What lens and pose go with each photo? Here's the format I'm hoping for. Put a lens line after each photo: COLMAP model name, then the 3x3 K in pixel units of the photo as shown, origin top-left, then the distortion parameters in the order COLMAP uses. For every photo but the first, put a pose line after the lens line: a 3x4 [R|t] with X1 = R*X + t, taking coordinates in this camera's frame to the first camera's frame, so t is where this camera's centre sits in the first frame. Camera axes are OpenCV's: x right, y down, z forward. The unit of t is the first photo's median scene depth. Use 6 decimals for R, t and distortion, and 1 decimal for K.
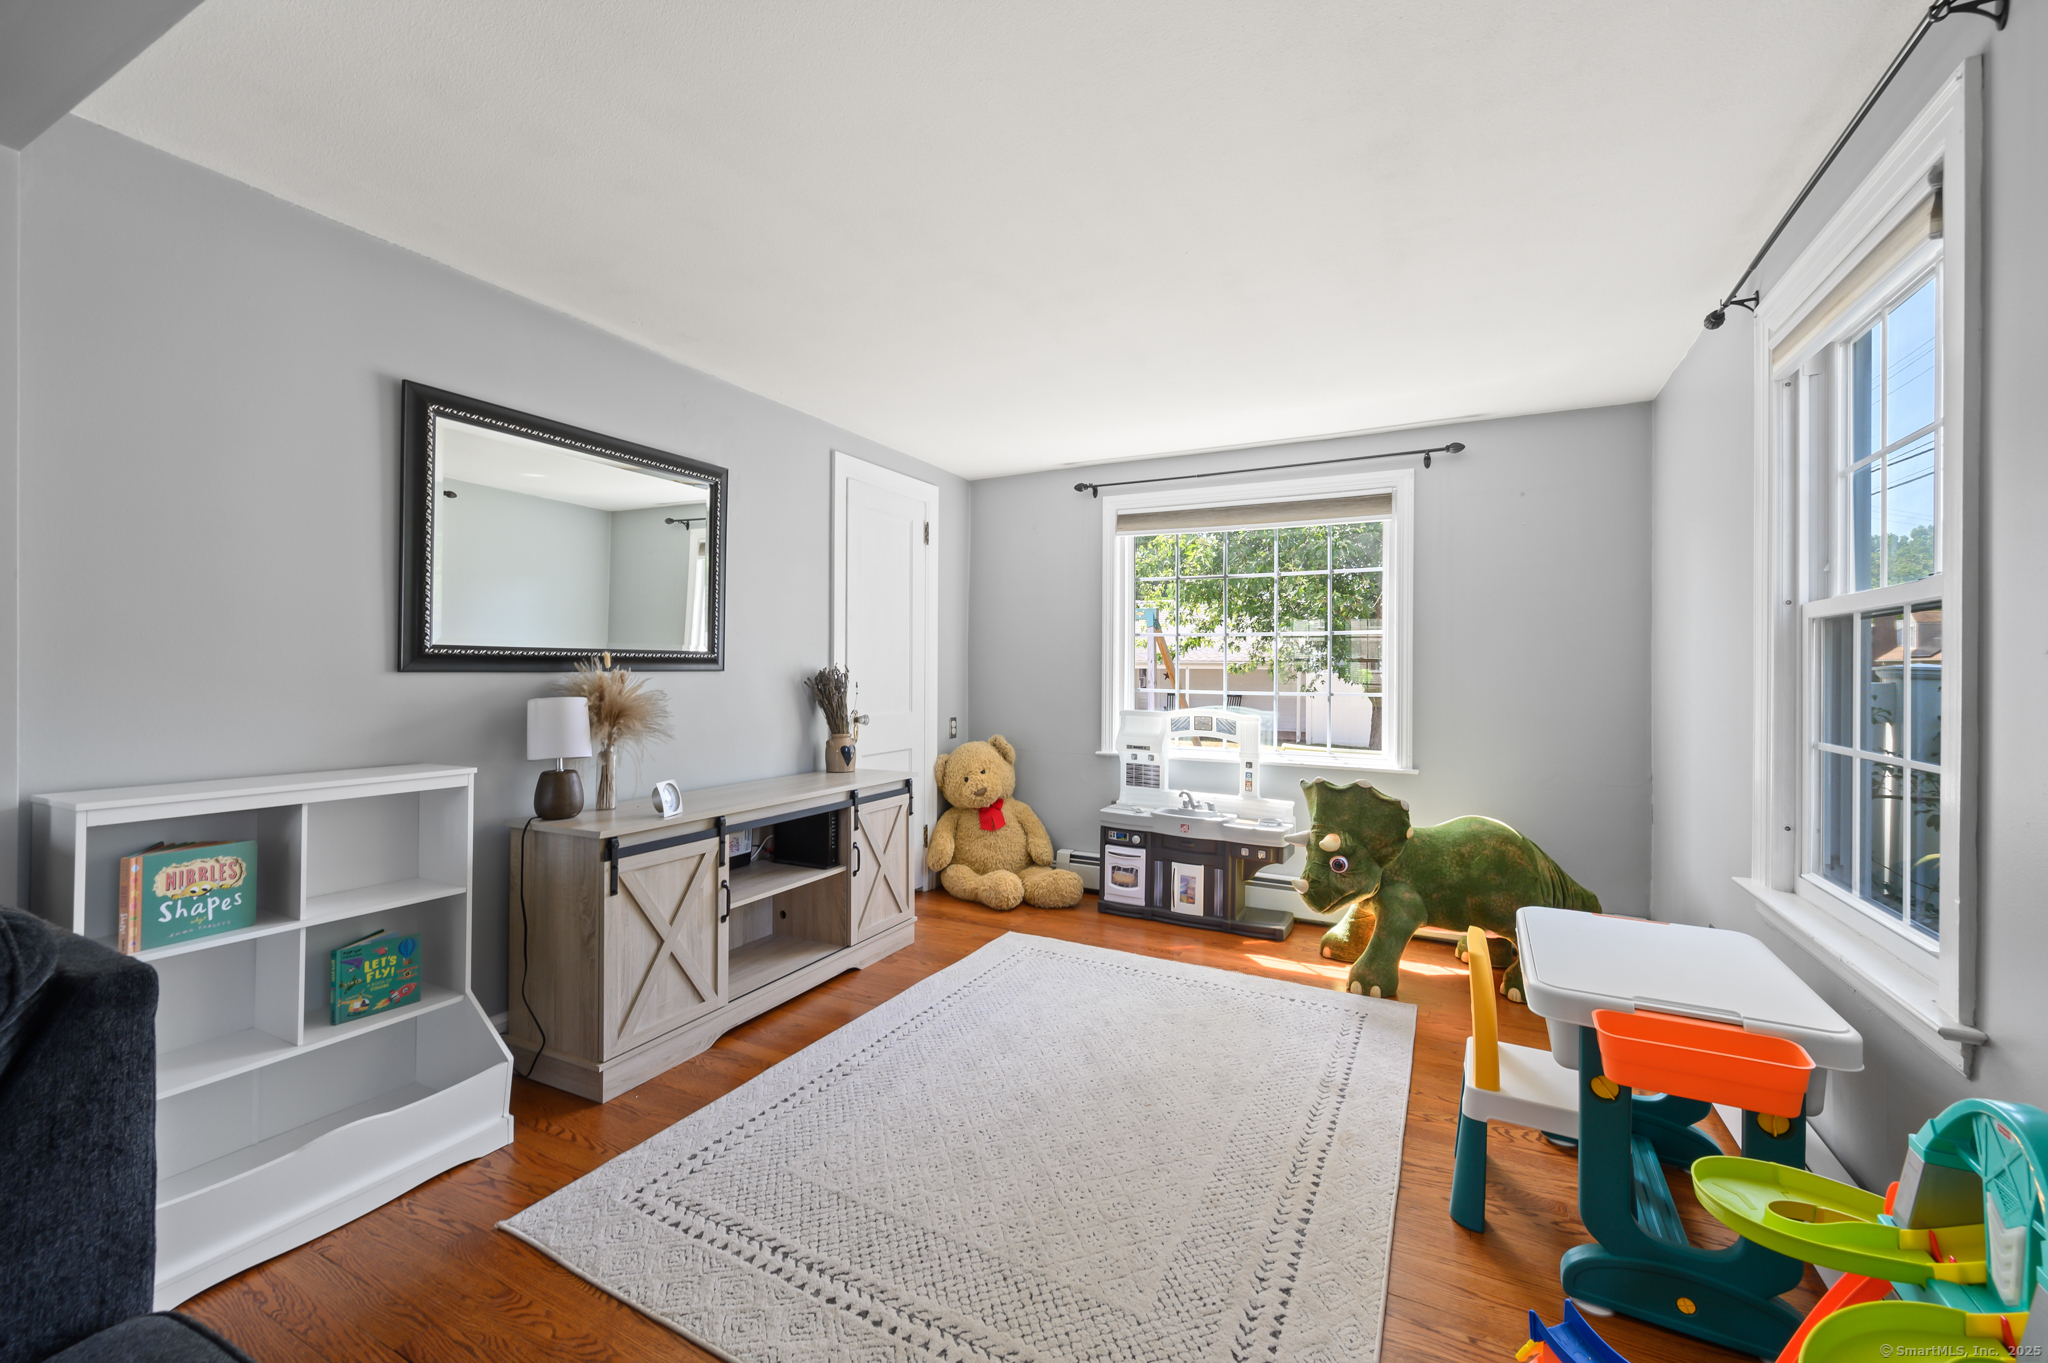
lens RADIAL K [[817.3, 0, 1048.4], [0, 817.3, 663.7], [0, 0, 1]] dist [-0.000591, 0.000198]
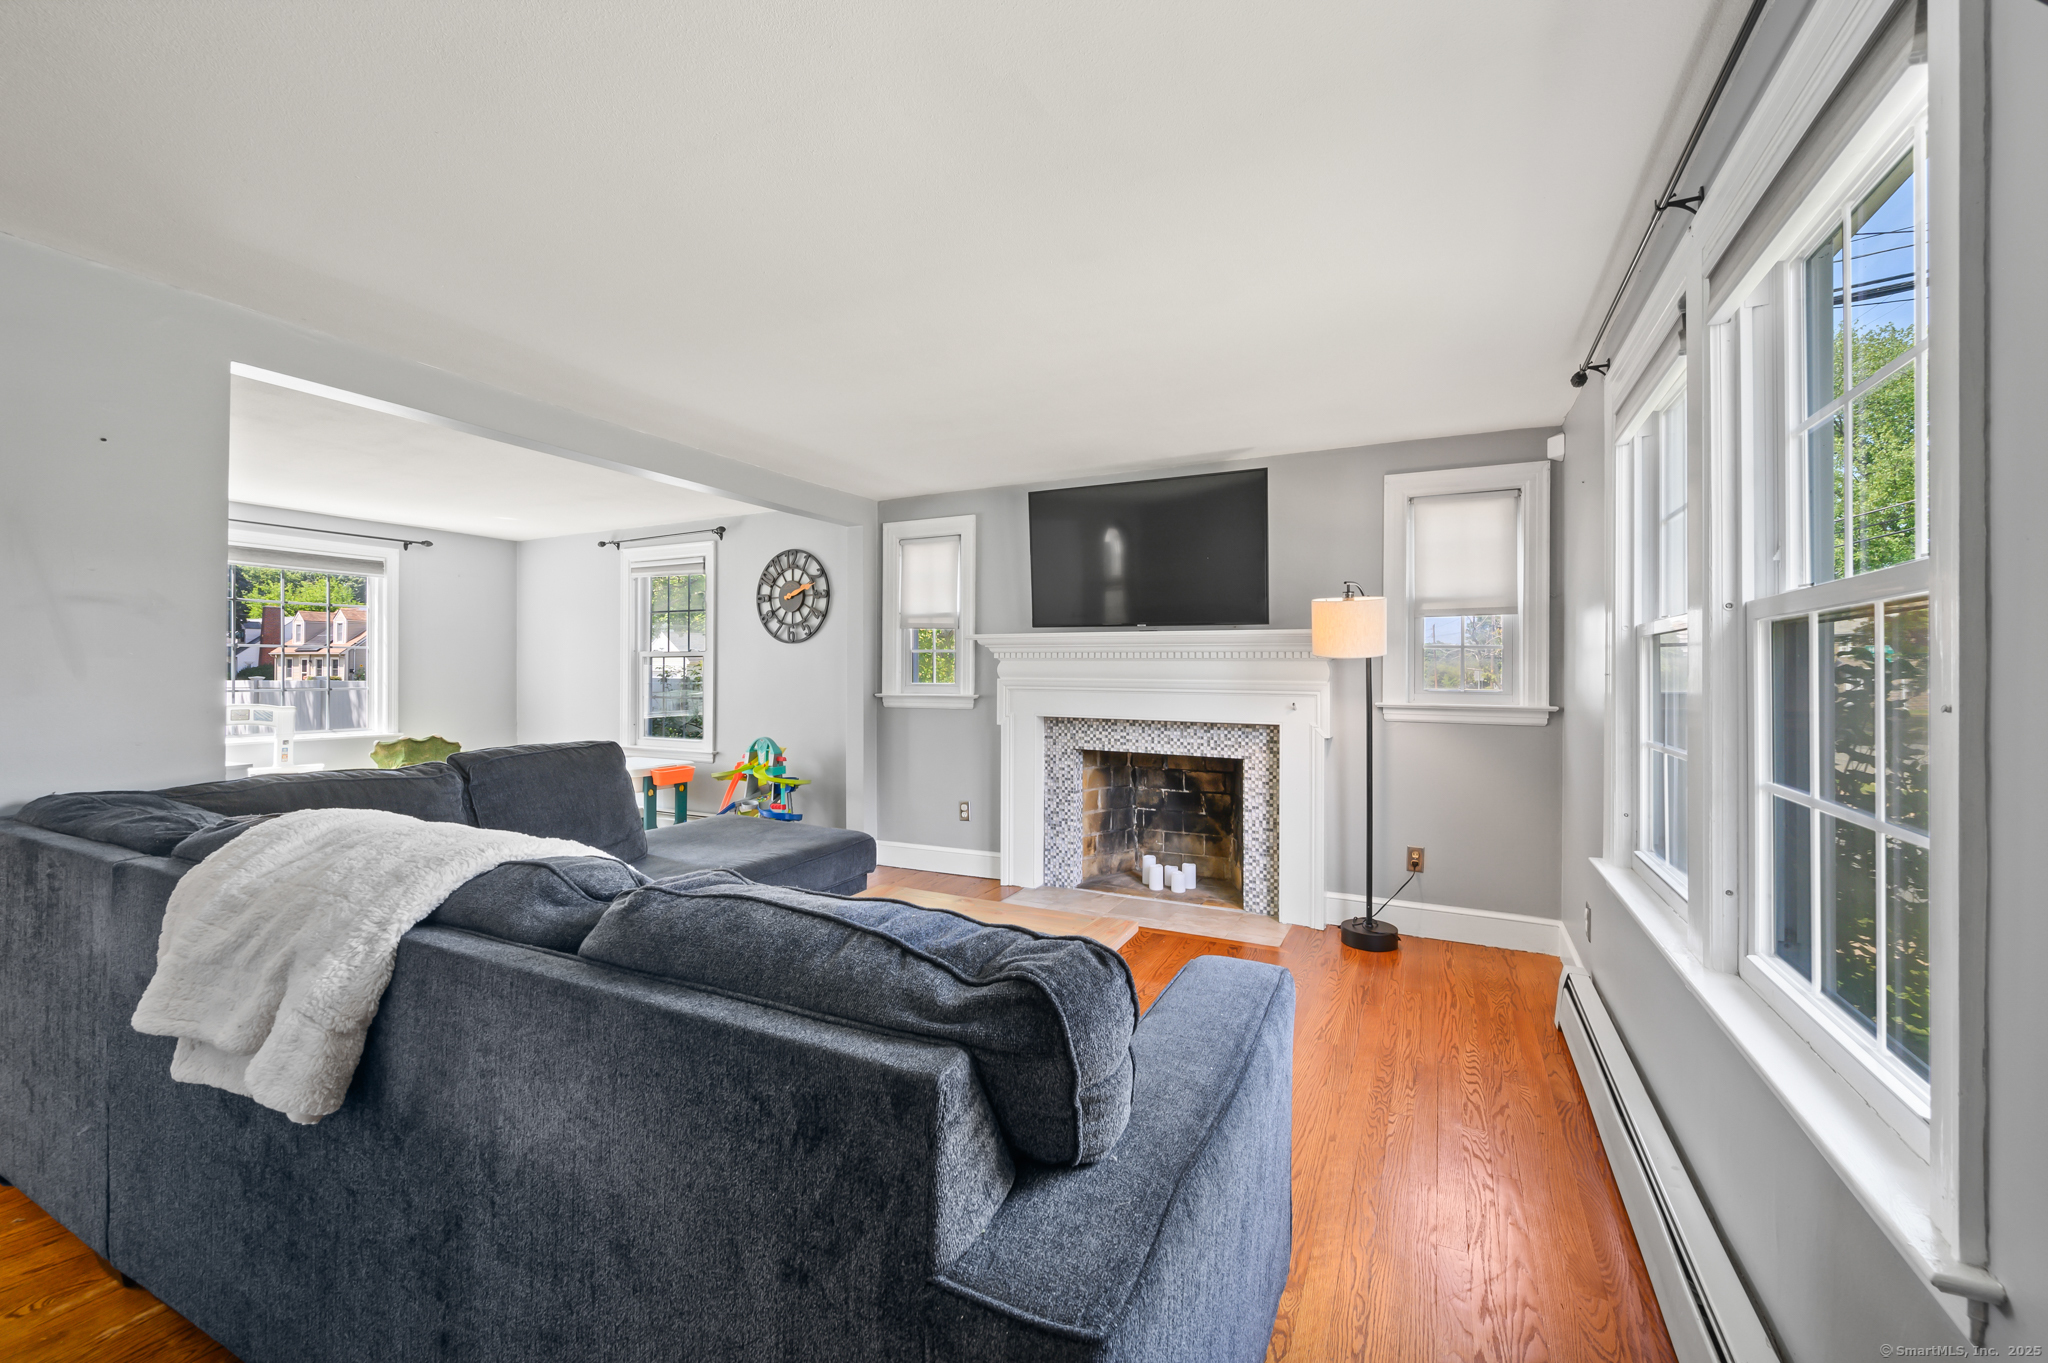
lens RADIAL K [[817.3, 0, 1043.3], [0, 817.3, 671.0], [0, 0, 1]] dist [-0.000591, 0.000198]
pose [[-0.031224, -0.007959, 0.999481, -1.224621], [-0.008920, 0.999931, 0.007684, -0.019924], [-0.999473, -0.008676, -0.031293, -0.241668]]
